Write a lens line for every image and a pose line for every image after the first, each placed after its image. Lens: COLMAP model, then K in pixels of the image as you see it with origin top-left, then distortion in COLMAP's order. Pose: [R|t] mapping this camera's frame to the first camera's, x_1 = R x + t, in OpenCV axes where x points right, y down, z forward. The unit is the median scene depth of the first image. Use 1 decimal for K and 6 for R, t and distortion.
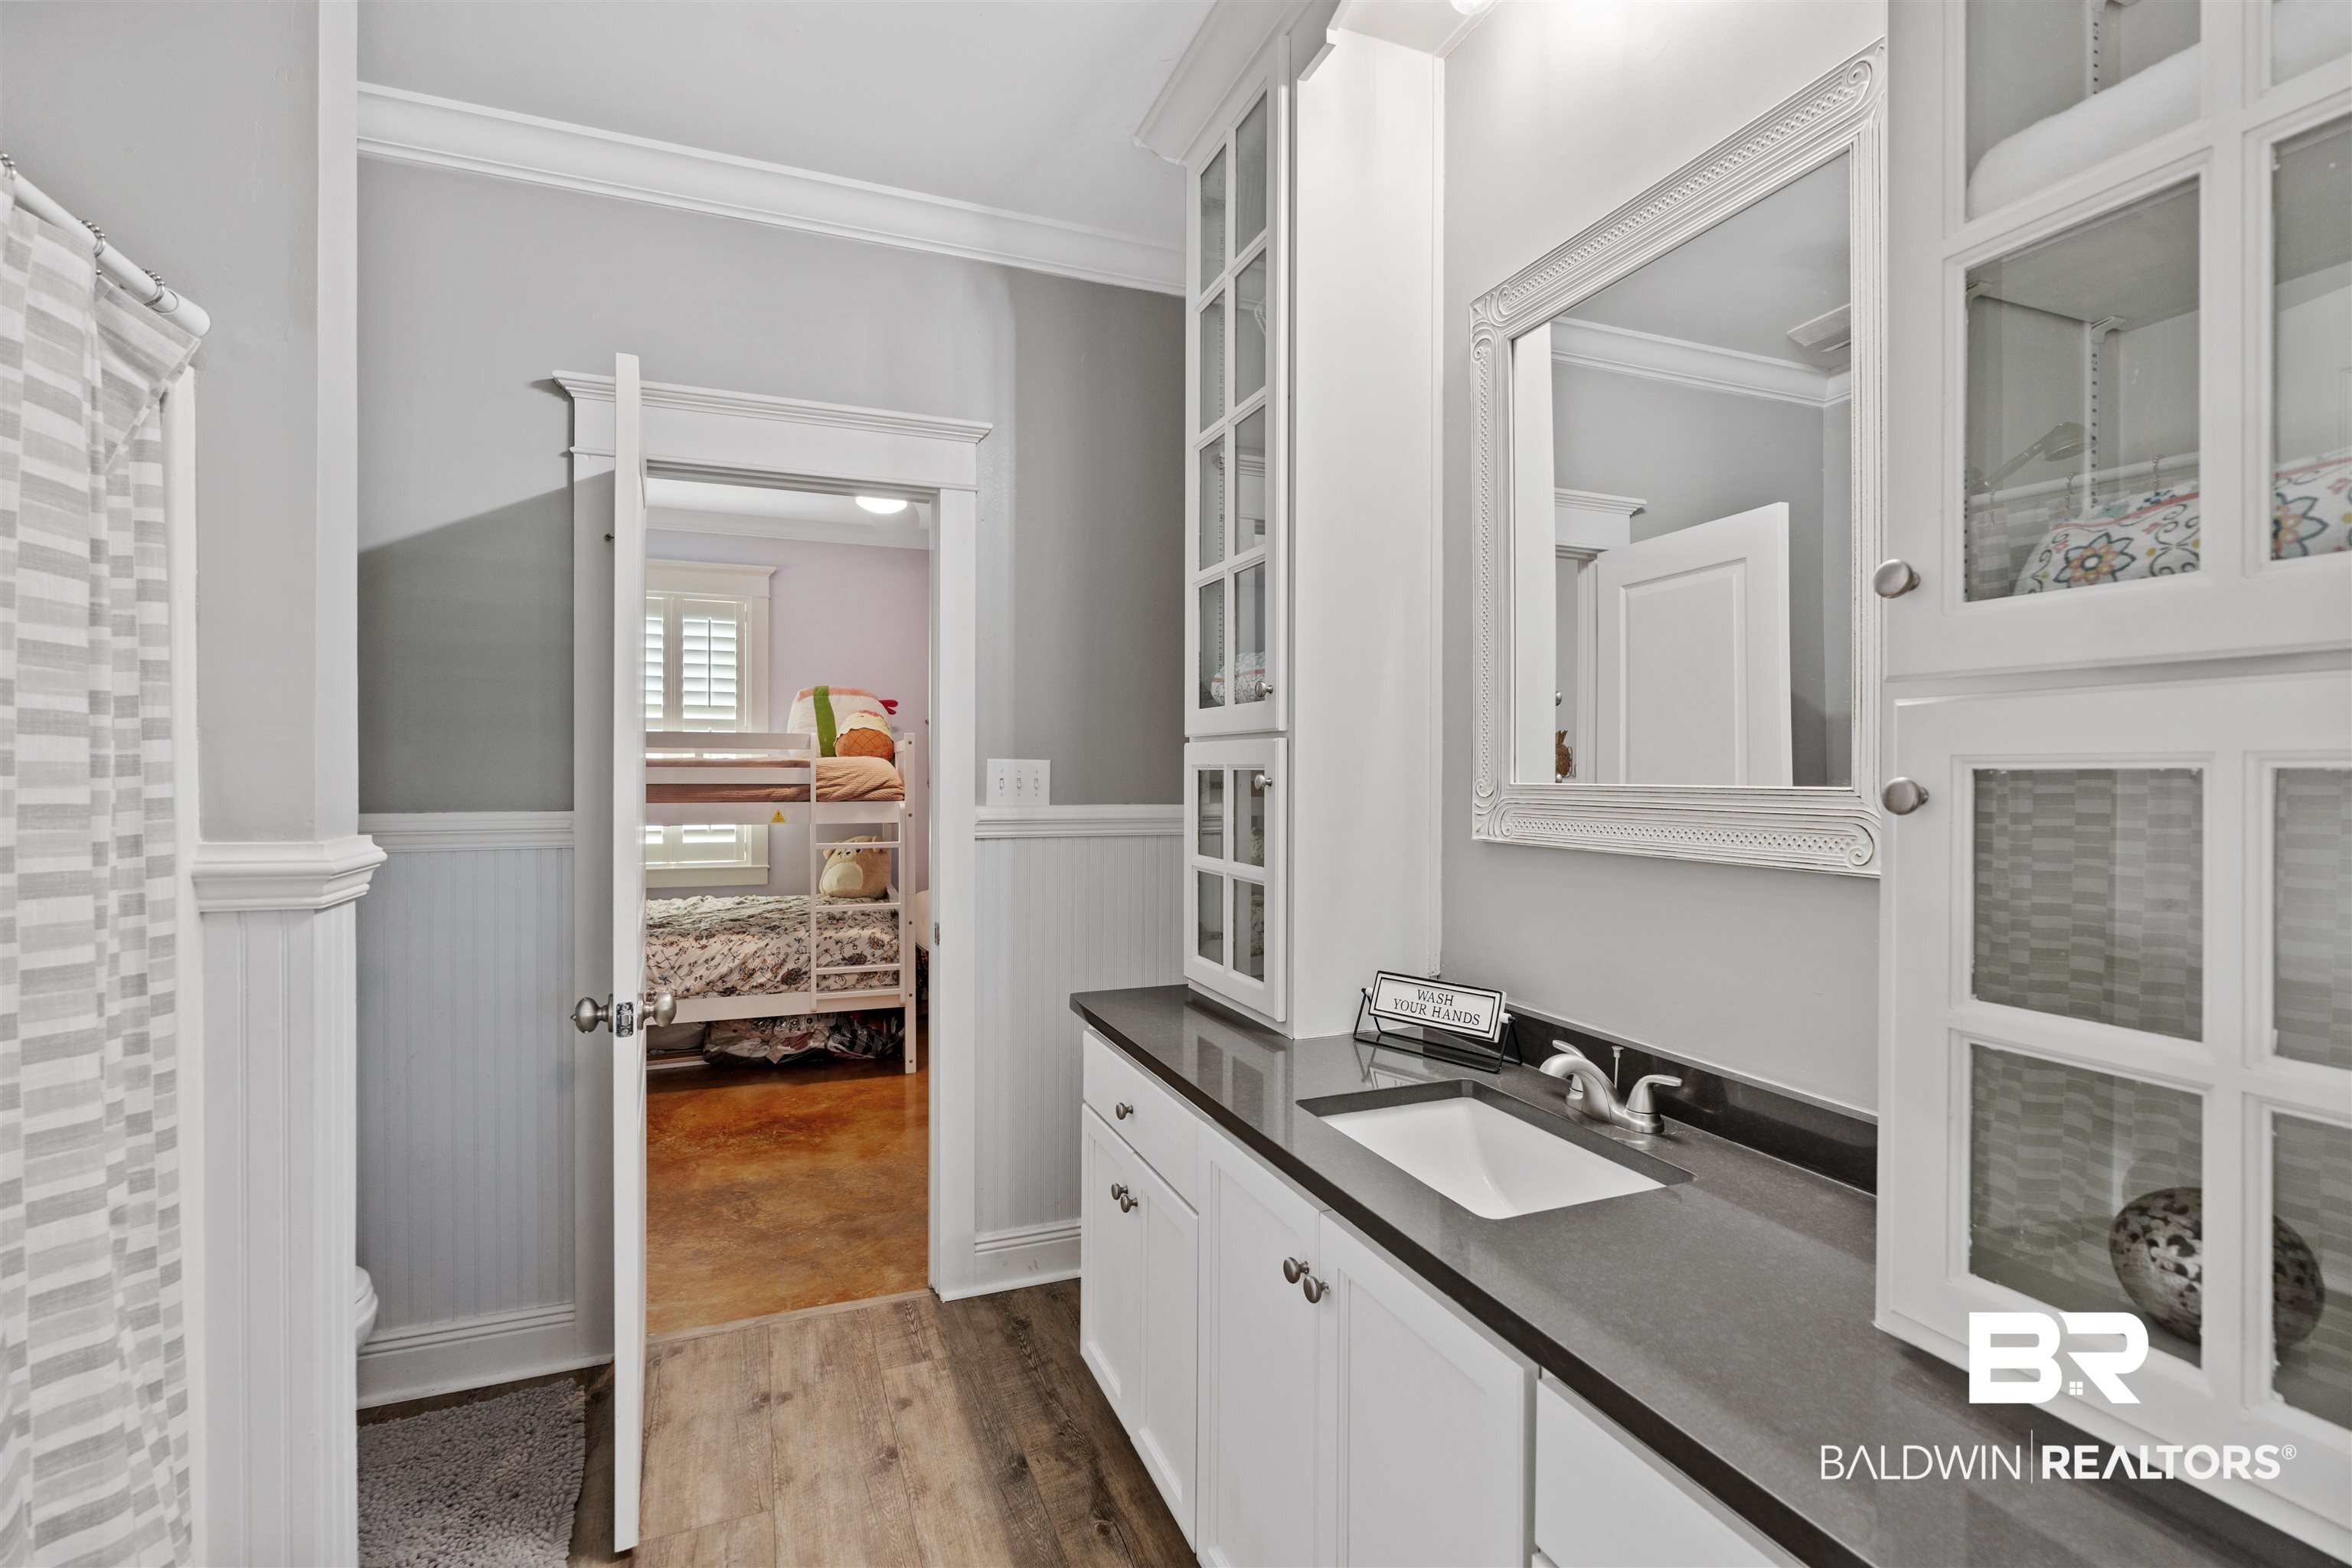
lens RADIAL K [[1074.8, 0, 1168.8], [0, 1074.8, 756.3], [0, 0, 1]] dist [-0.003189, -0.000121]
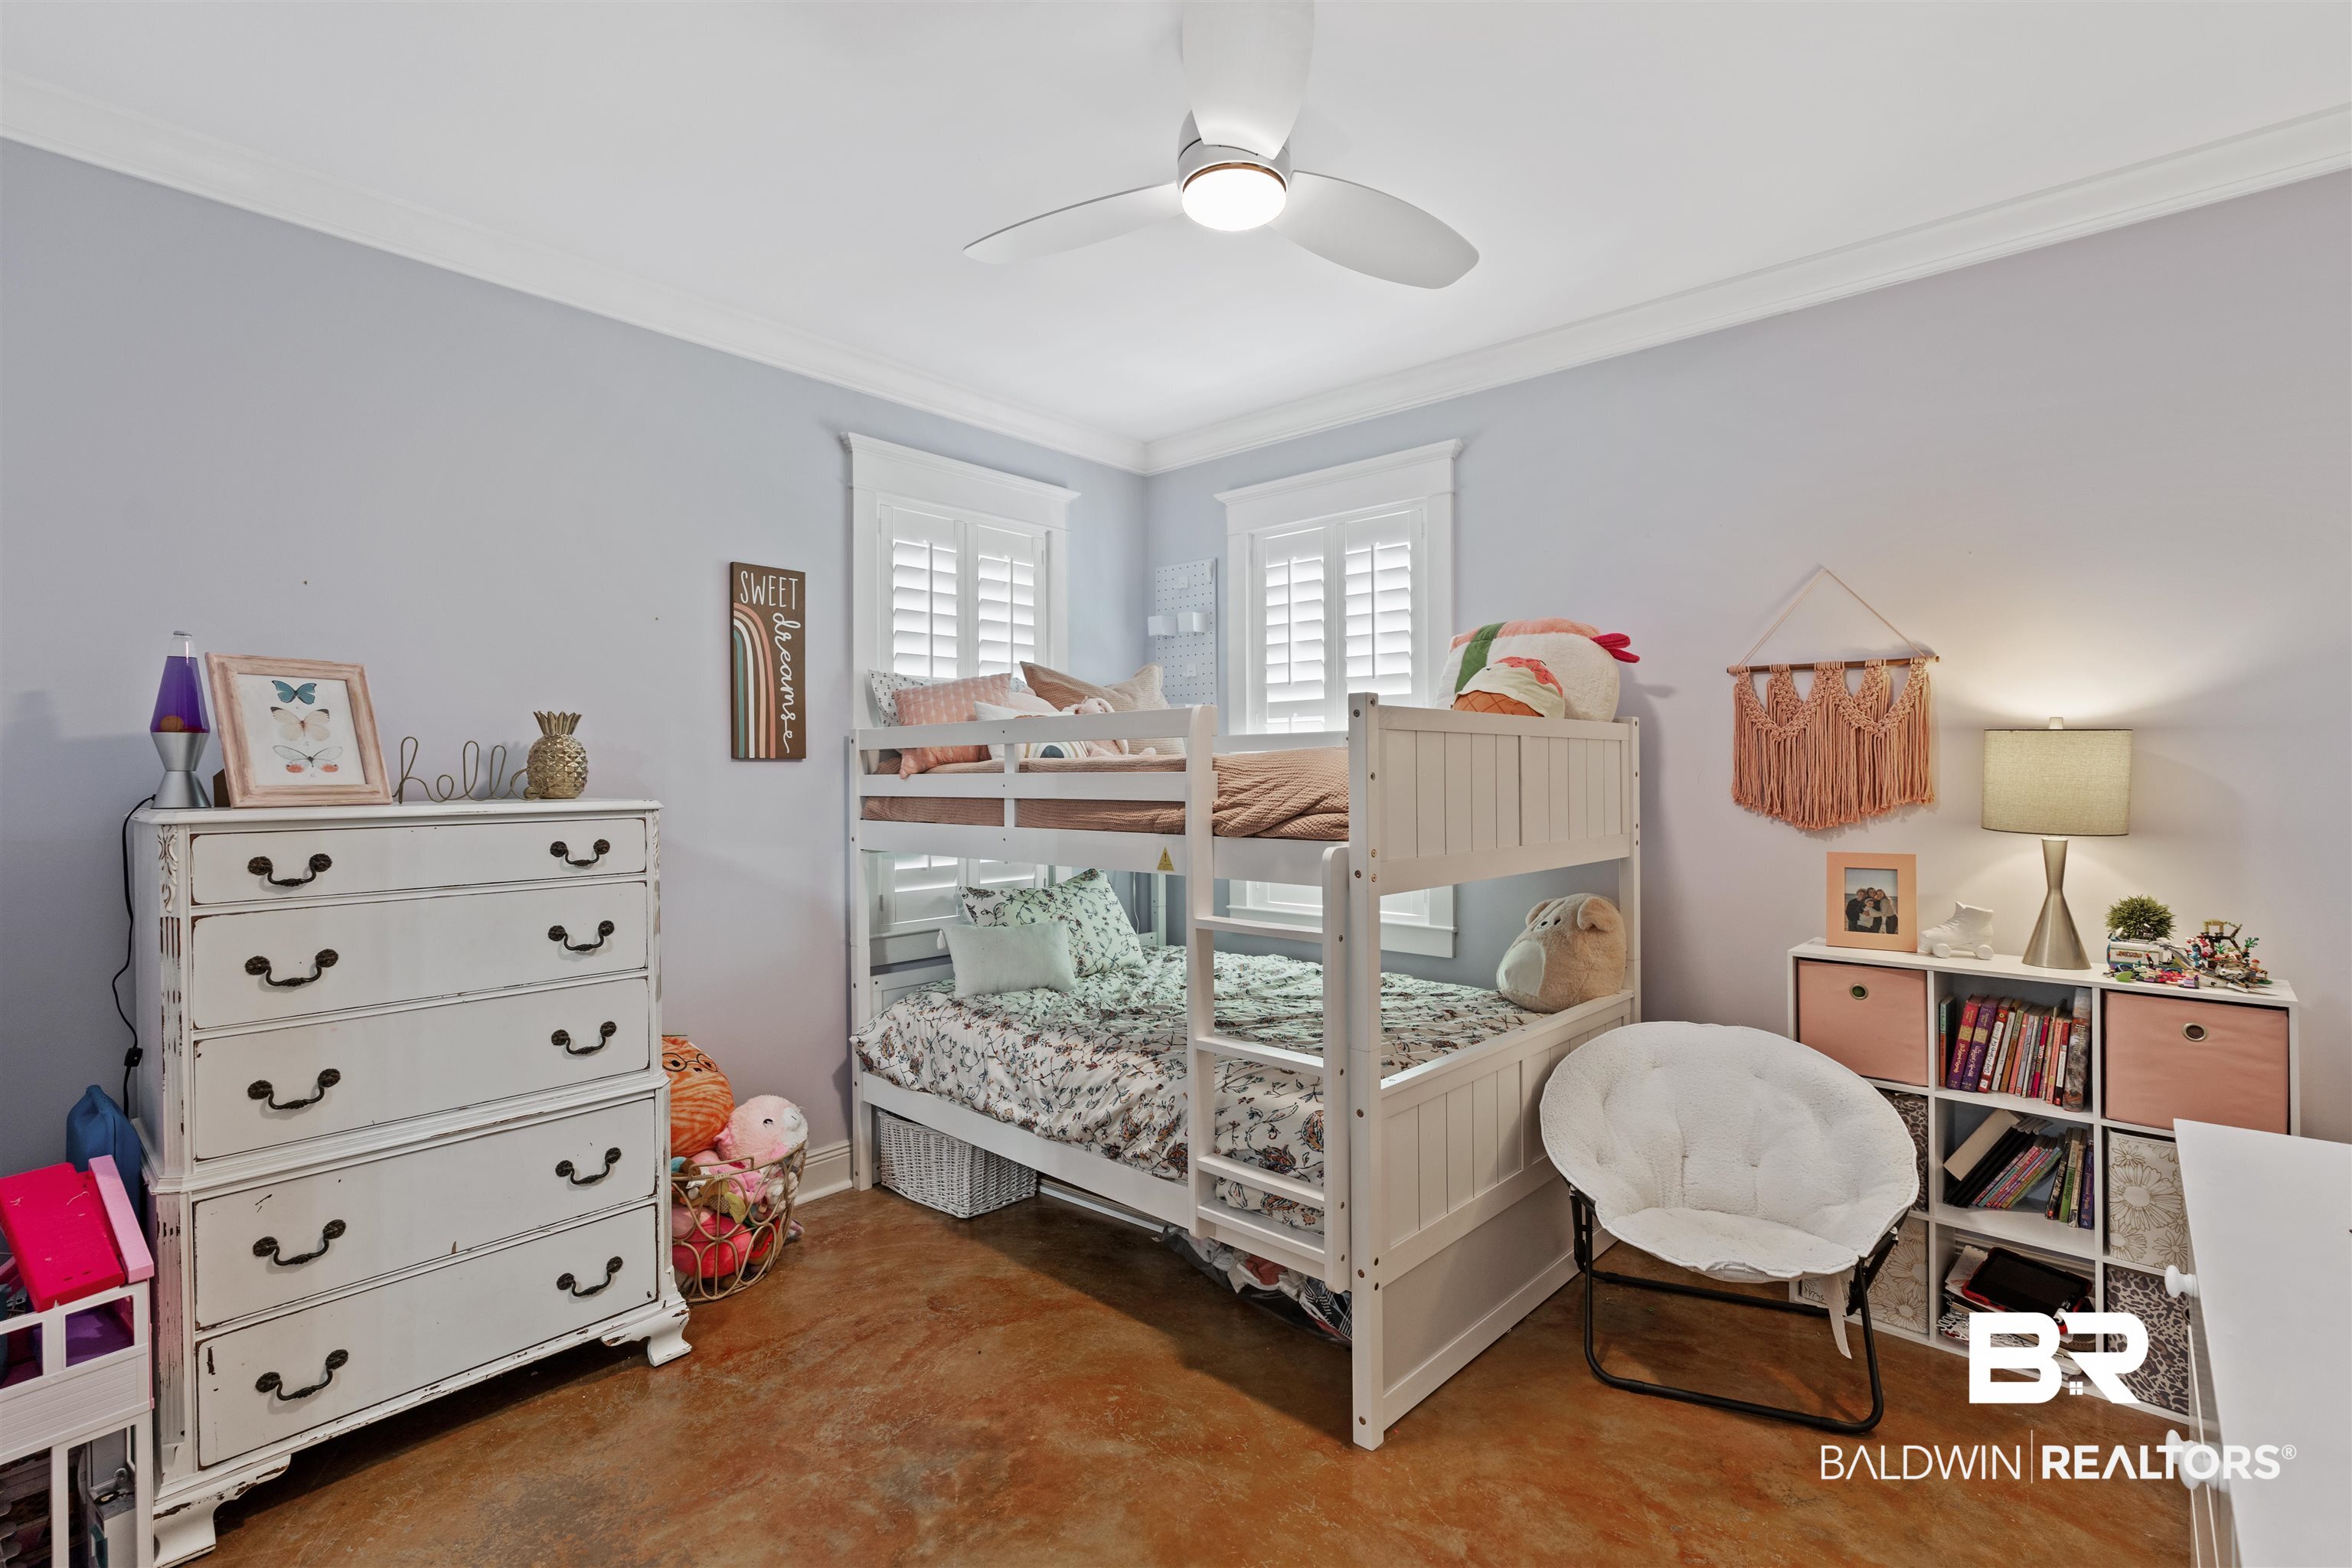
lens RADIAL K [[1074.8, 0, 1168.8], [0, 1074.8, 756.3], [0, 0, 1]] dist [-0.003189, -0.000121]
pose [[0.446583, -0.019524, -0.894529, 0.135448], [0.022186, 0.999696, -0.010744, 0.008516], [0.894467, -0.015048, 0.446881, 0.757407]]
